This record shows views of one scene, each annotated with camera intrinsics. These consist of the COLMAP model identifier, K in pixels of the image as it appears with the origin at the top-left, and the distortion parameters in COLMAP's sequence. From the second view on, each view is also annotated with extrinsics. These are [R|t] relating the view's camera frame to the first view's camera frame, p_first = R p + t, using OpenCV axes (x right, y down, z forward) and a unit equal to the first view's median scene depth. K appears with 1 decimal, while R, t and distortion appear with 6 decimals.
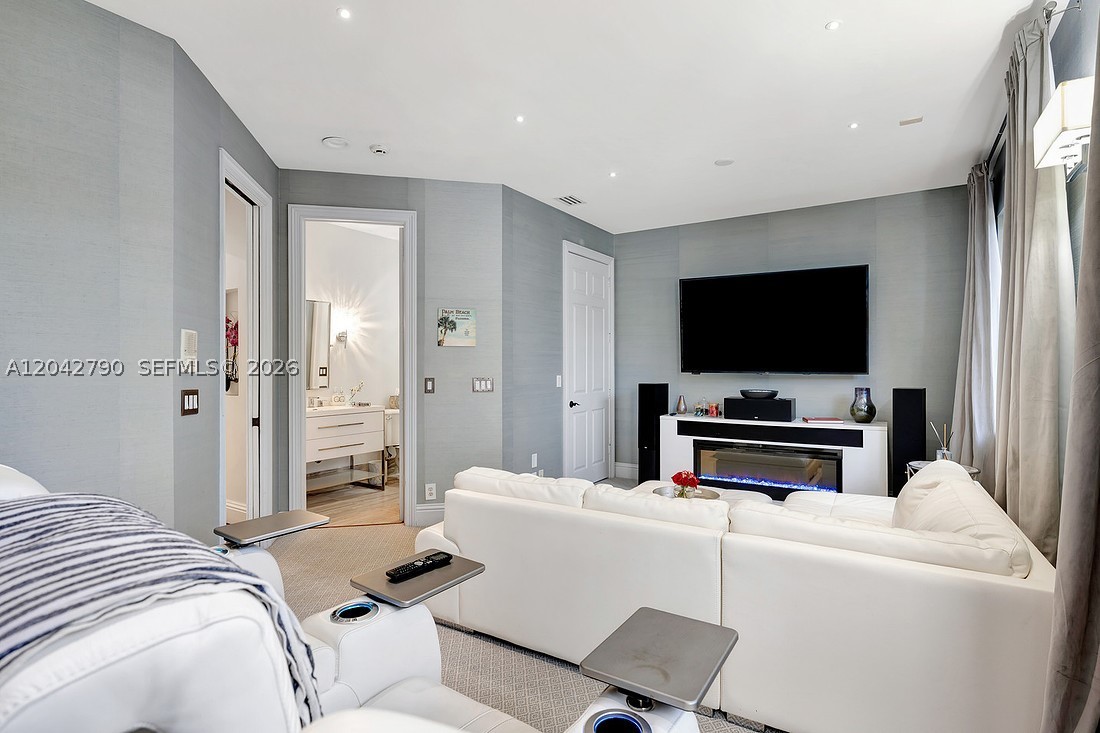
lens RADIAL K [[561.0, 0, 550.0], [0, 561.0, 366.5], [0, 0, 1]] dist [-0.001550, -0.000132]
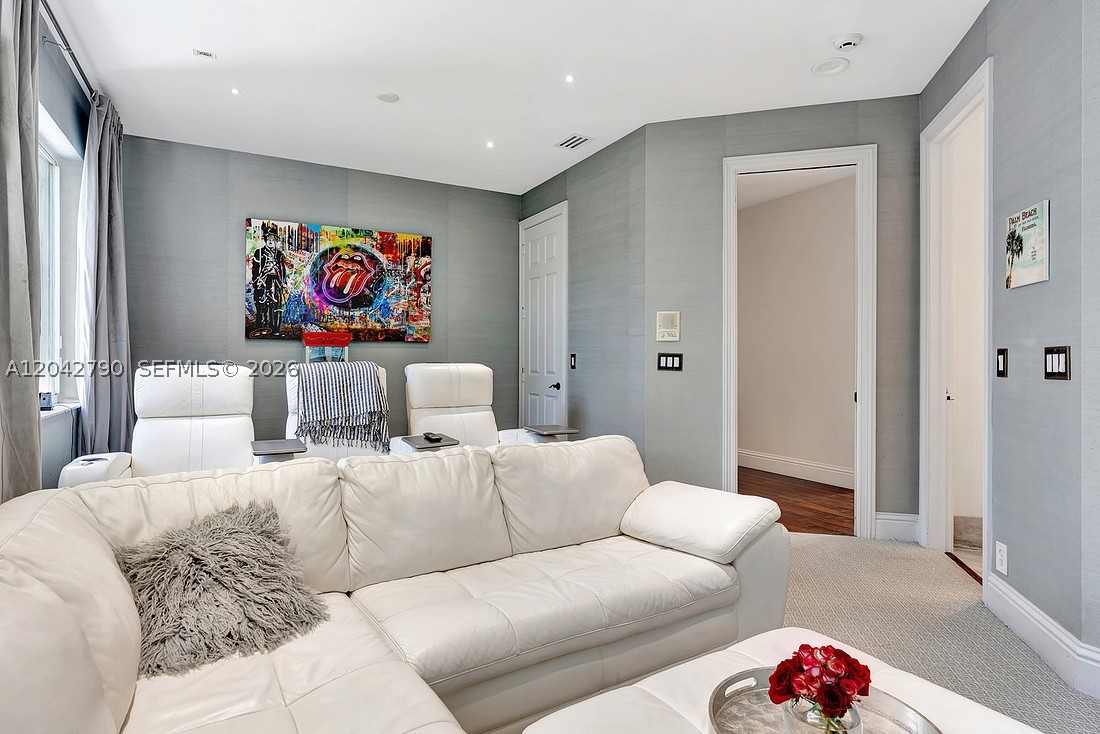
lens RADIAL K [[583.9, 0, 550.0], [0, 583.9, 367.0], [0, 0, 1]] dist [0.000198, -0.000039]
pose [[-0.437900, 0.056451, -0.897250, 0.764378], [0.052480, 0.997930, 0.037172, -0.001956], [0.897491, -0.030810, -0.439956, 1.219469]]
